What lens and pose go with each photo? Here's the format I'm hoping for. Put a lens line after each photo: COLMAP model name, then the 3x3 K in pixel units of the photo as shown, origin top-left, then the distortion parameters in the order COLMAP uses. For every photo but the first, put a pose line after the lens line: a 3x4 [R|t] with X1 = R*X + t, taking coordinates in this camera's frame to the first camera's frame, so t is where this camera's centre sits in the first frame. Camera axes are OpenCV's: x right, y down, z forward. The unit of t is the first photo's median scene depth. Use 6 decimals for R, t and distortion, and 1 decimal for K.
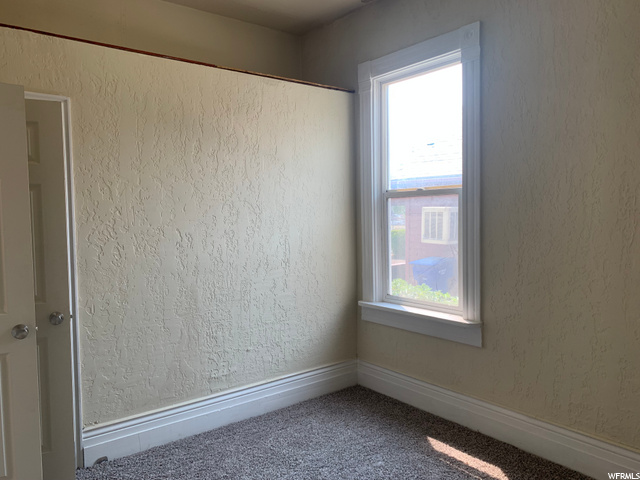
lens RADIAL K [[491.9, 0, 321.4], [0, 491.9, 238.2], [0, 0, 1]] dist [-0.009711, -0.006099]
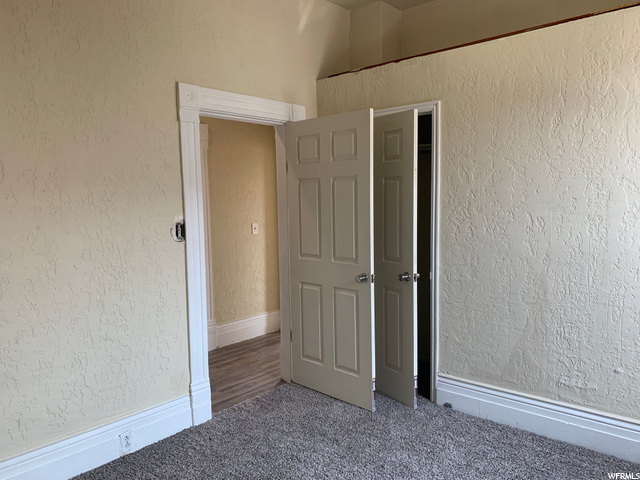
lens RADIAL K [[491.9, 0, 321.5], [0, 491.9, 240.2], [0, 0, 1]] dist [-0.009711, -0.006099]
pose [[0.153262, 0.087662, -0.984290, 0.583183], [-0.033440, 0.995947, 0.083493, -0.030369], [0.987620, 0.020118, 0.155573, 0.461660]]
